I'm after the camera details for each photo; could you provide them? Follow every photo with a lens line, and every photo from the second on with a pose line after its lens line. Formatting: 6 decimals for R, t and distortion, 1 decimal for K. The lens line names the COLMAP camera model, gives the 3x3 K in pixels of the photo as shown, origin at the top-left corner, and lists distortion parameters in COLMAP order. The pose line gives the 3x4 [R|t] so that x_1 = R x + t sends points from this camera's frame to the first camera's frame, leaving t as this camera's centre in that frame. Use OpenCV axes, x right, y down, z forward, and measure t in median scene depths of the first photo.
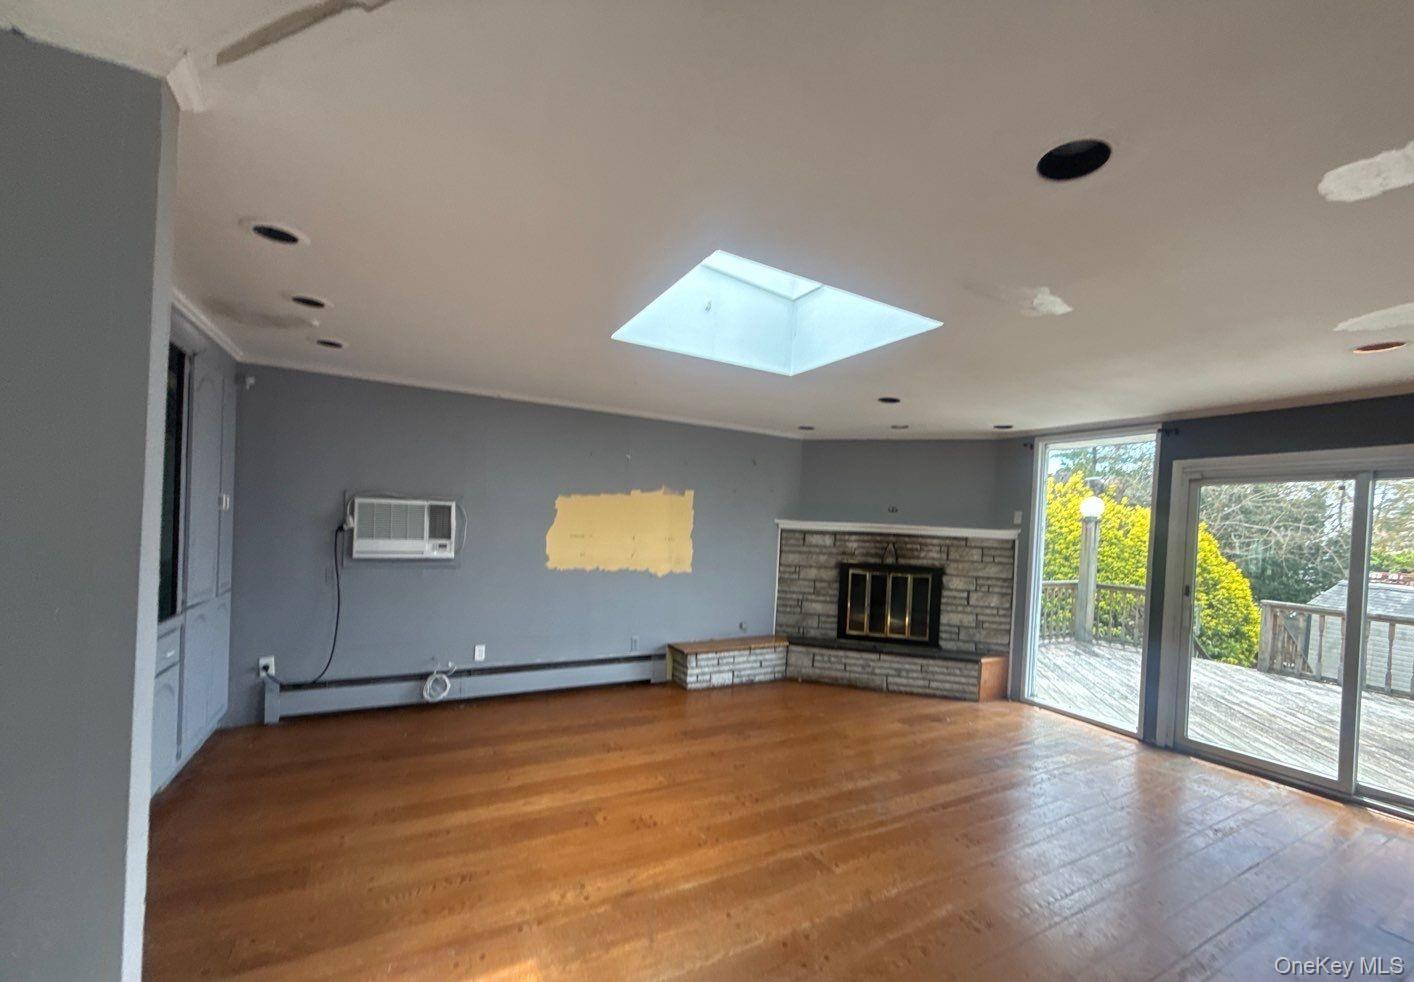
lens RADIAL K [[579.5, 0, 726.5], [0, 579.5, 535.2], [0, 0, 1]] dist [-0.002469, -0.000206]
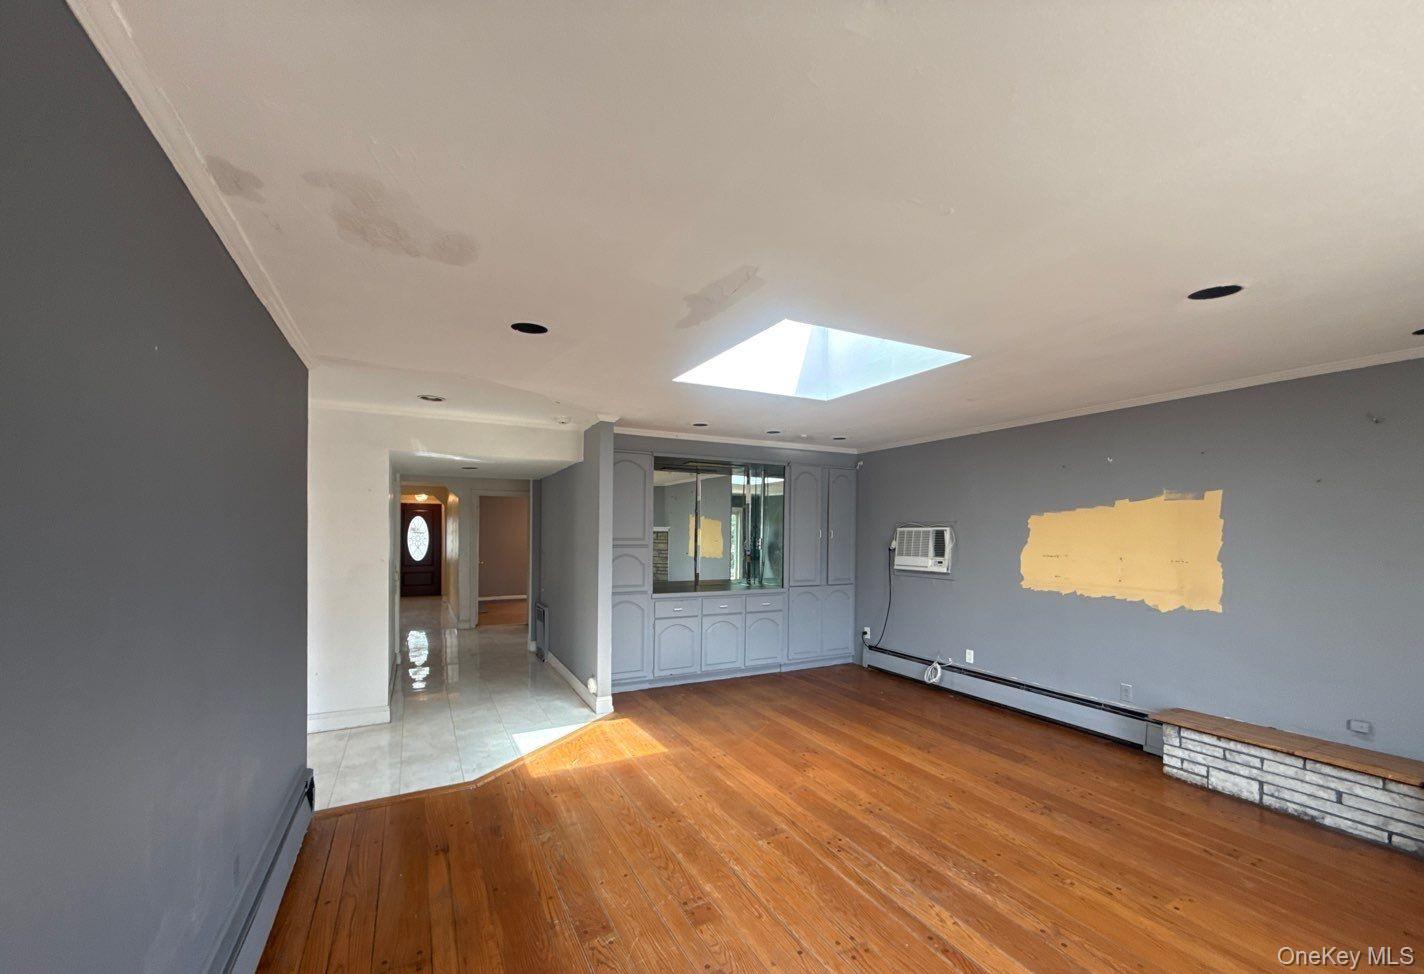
lens RADIAL K [[577.1, 0, 712.9], [0, 577.1, 534.0], [0, 0, 1]] dist [-0.000674, -0.000107]
pose [[-0.037757, -0.038799, -0.998533, 0.713218], [-0.023456, 0.999005, -0.037930, 0.014354], [0.999012, 0.021990, -0.038630, 0.499850]]
